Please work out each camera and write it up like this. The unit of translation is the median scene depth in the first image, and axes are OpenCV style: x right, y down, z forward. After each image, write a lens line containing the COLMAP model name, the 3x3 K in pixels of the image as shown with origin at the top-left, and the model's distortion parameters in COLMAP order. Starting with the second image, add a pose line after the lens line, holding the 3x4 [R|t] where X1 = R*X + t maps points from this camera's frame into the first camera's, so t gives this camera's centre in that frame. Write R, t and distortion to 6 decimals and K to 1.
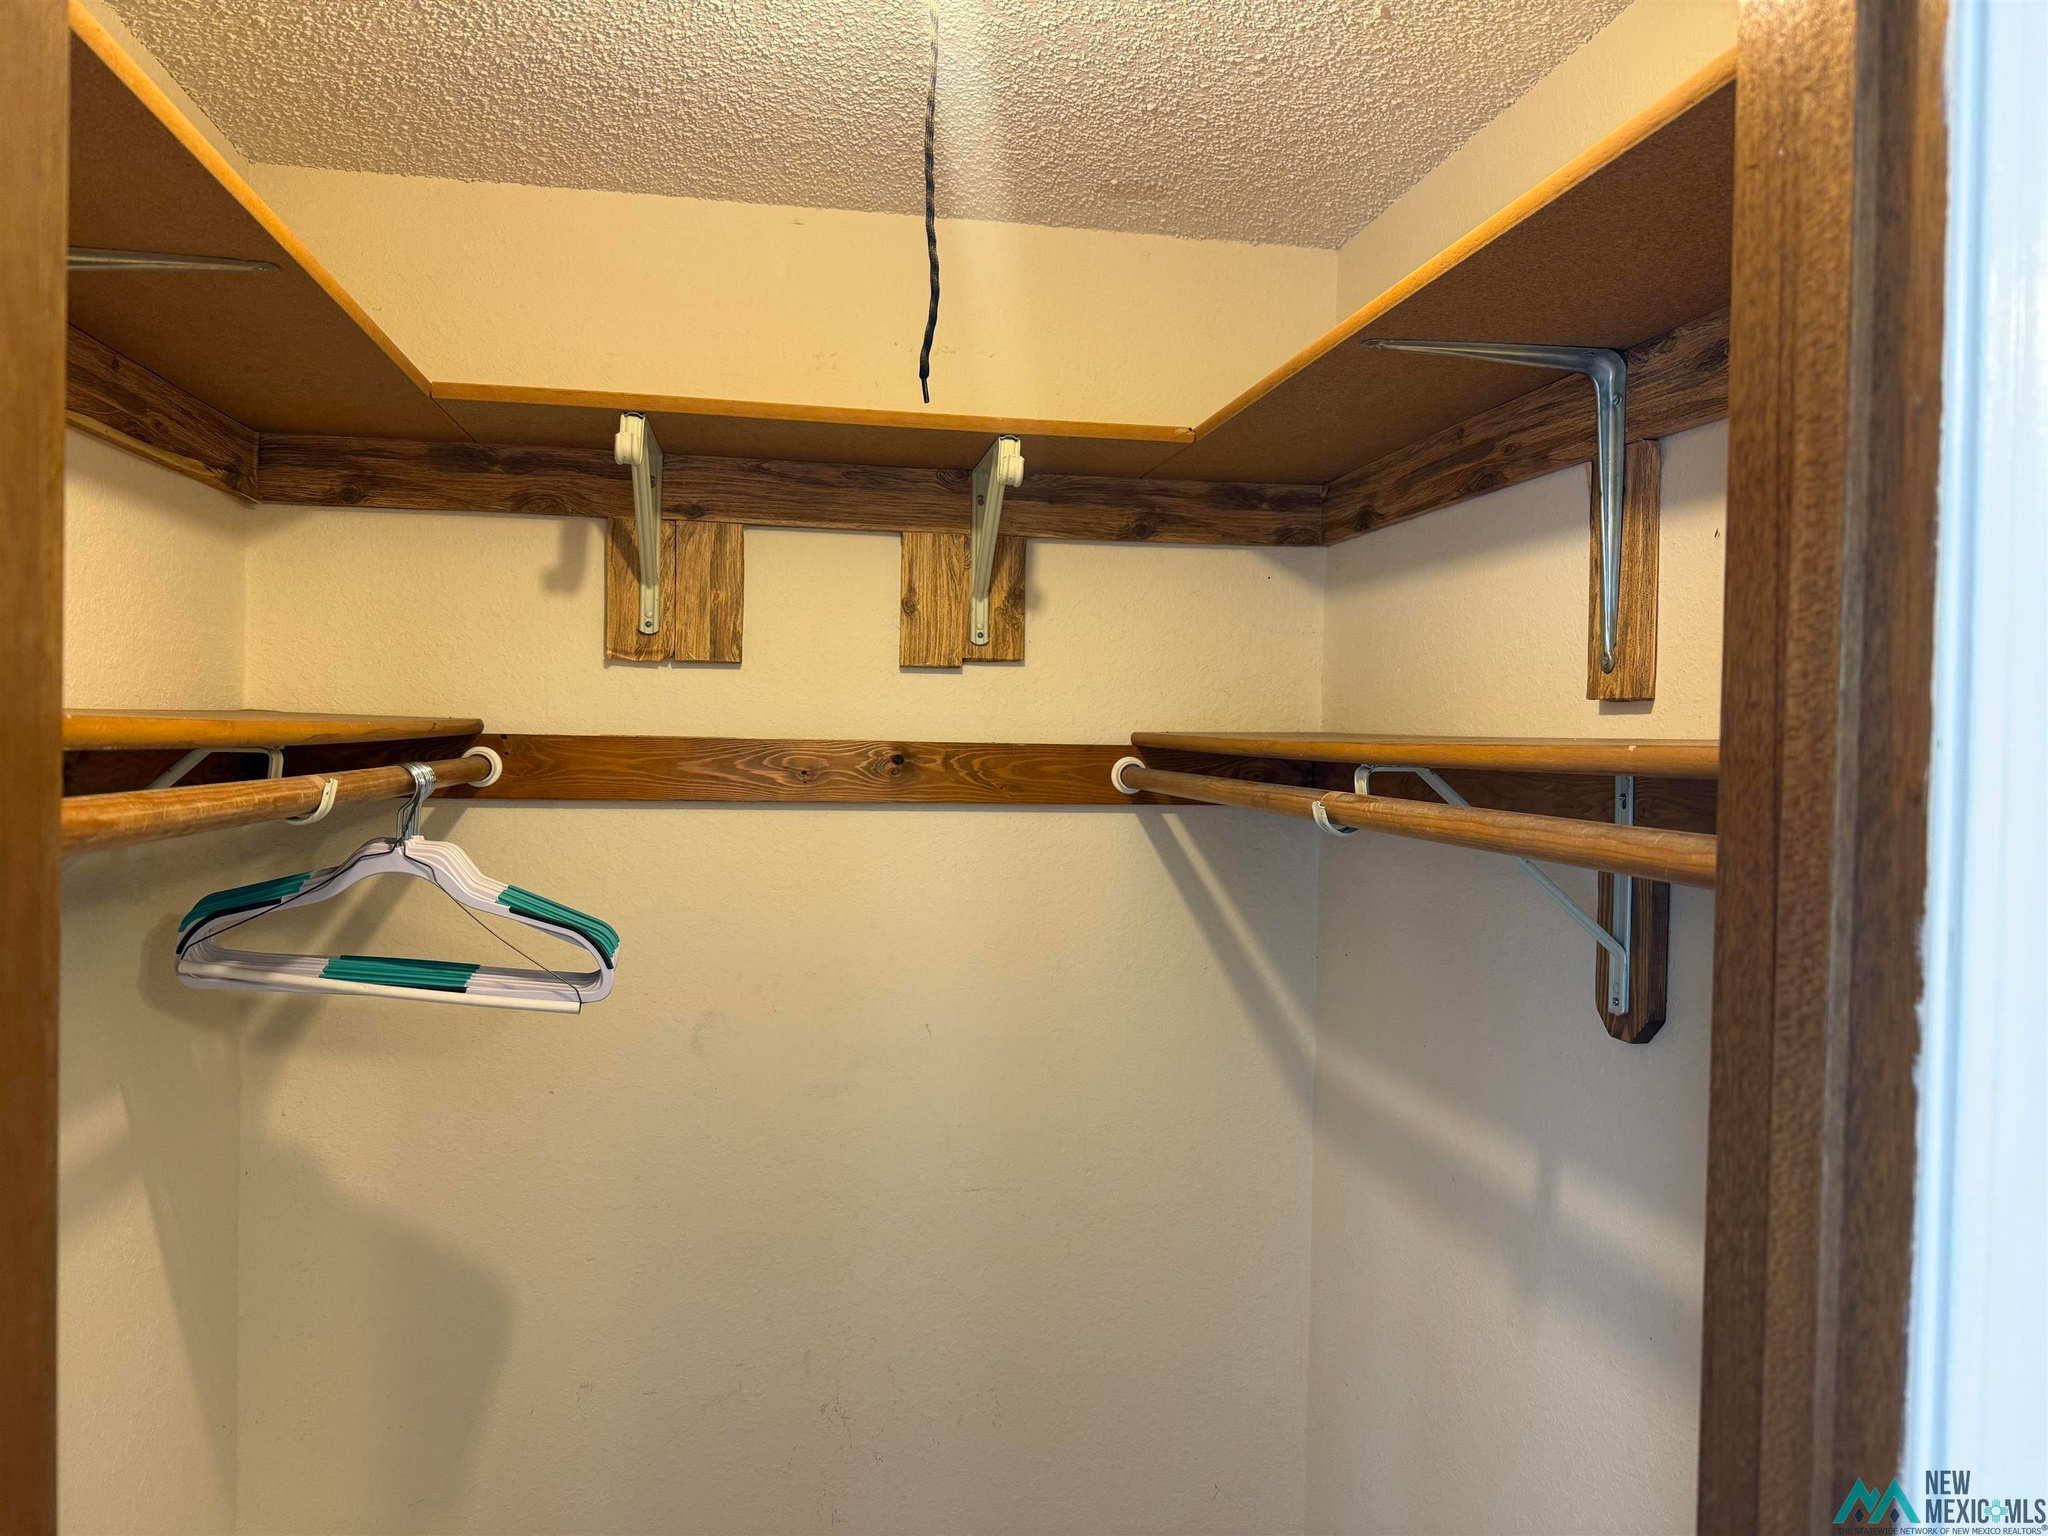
lens RADIAL K [[1453.9, 0, 1024.8], [0, 1453.9, 767.8], [0, 0, 1]] dist [0.001994, 0.001589]
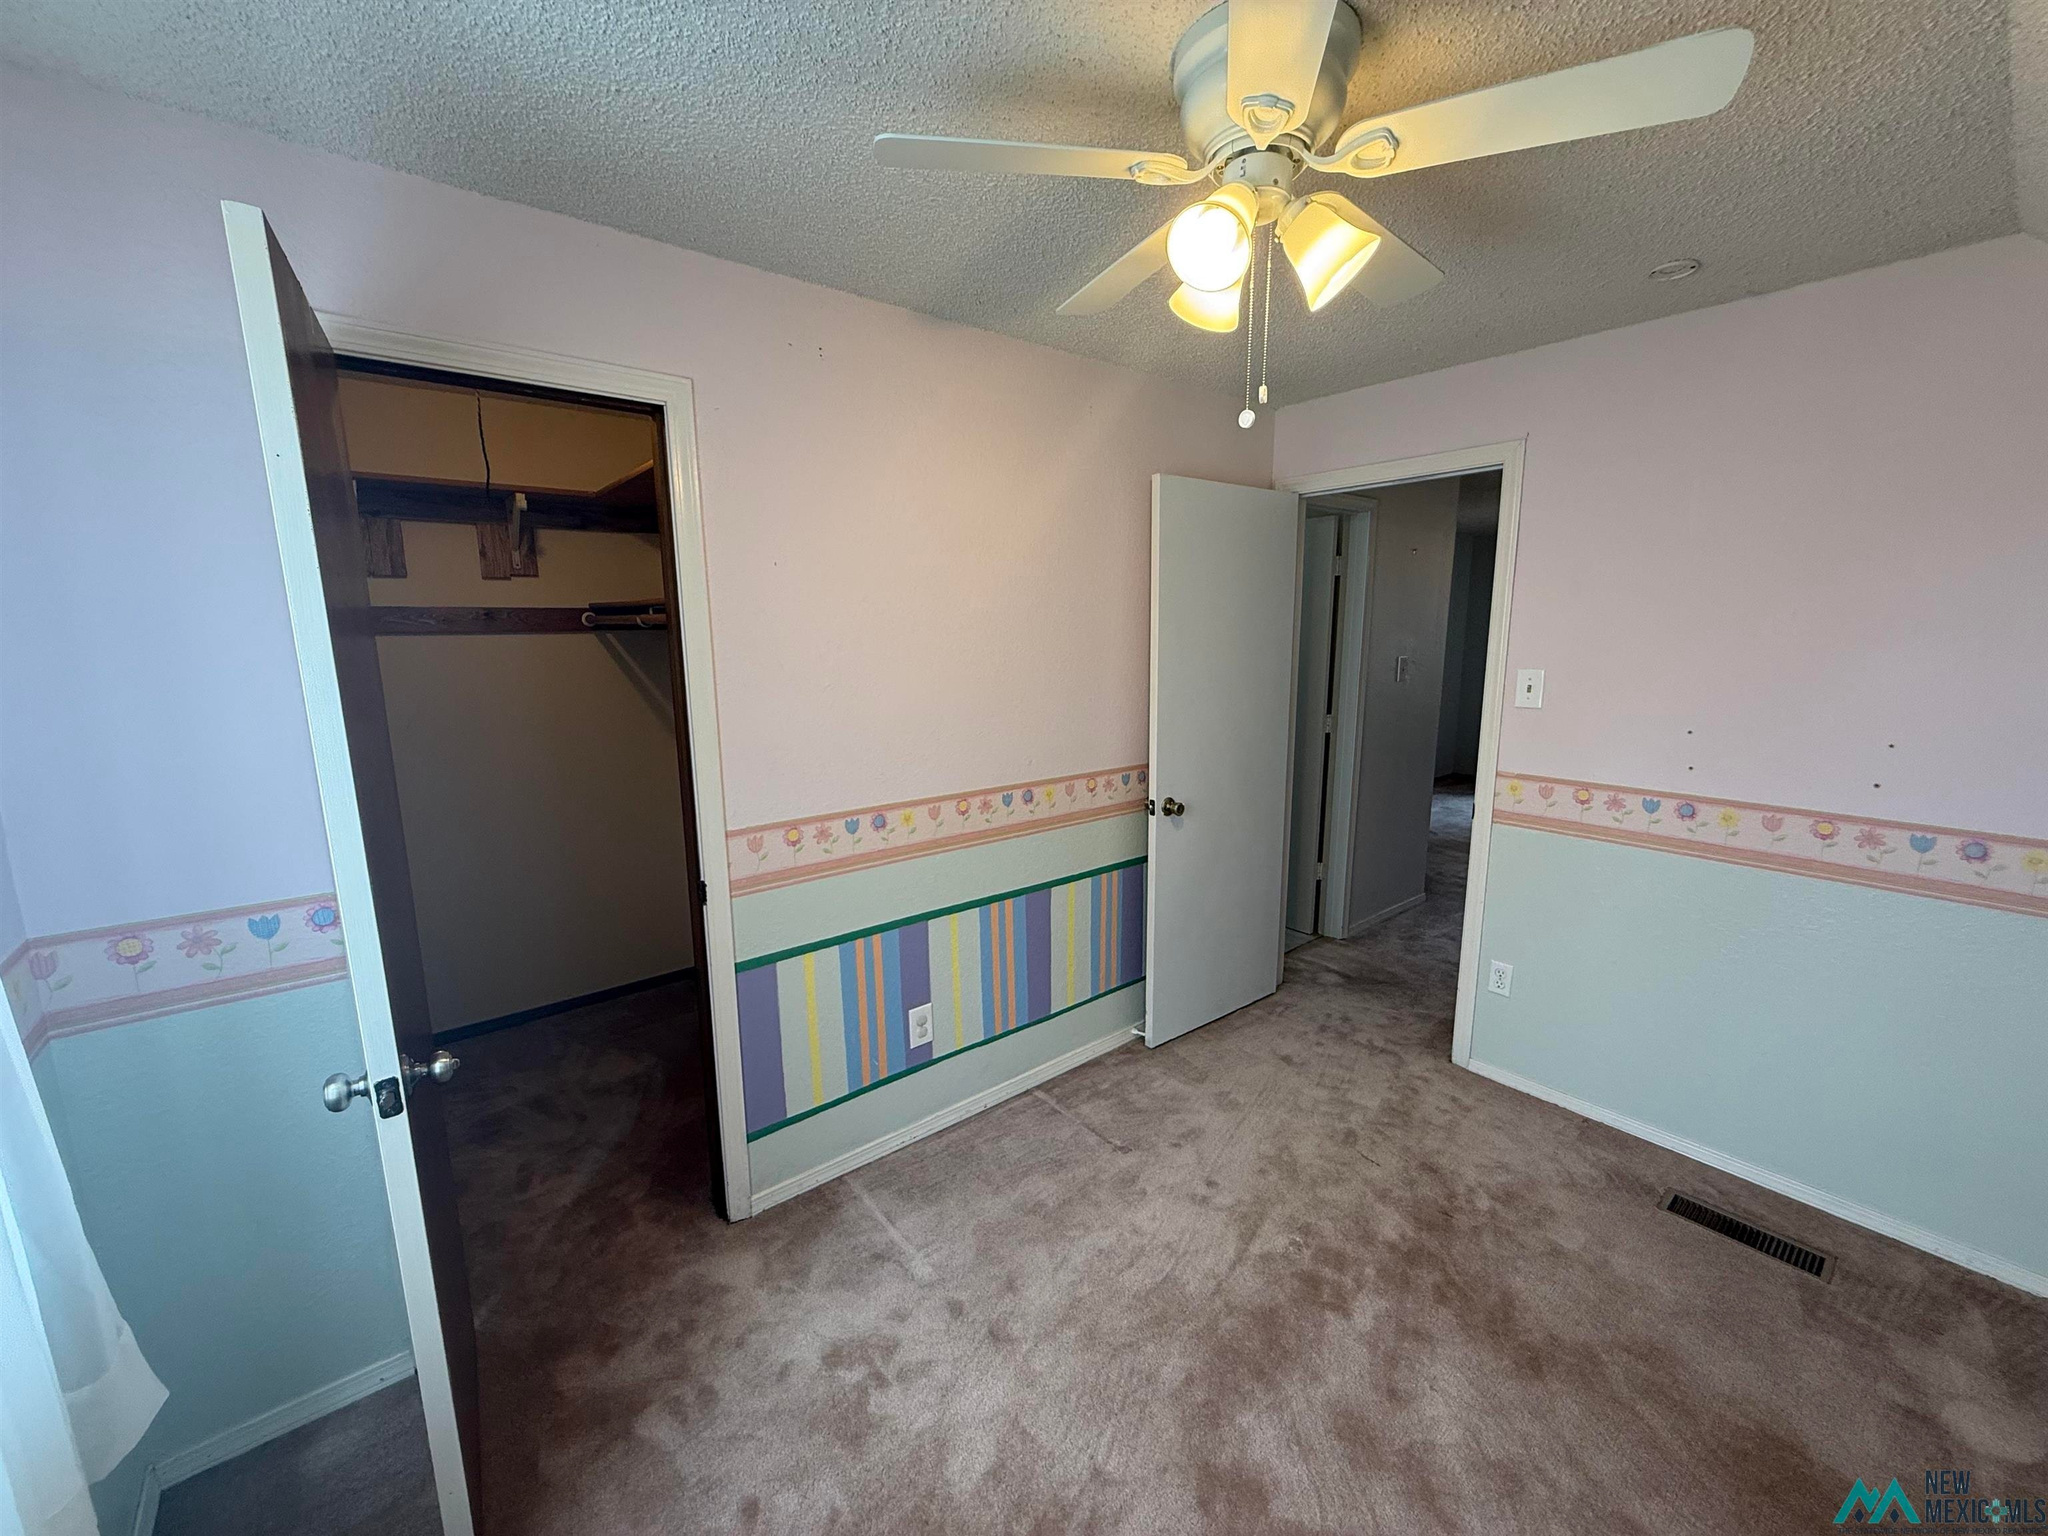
lens RADIAL K [[837.8, 0, 1033.9], [0, 837.8, 765.6], [0, 0, 1]] dist [0.003092, 0.000113]
pose [[0.878773, -0.106341, 0.465241, 0.045070], [0.036542, 0.986990, 0.156576, 0.061237], [-0.475839, -0.120594, 0.871226, -0.792280]]
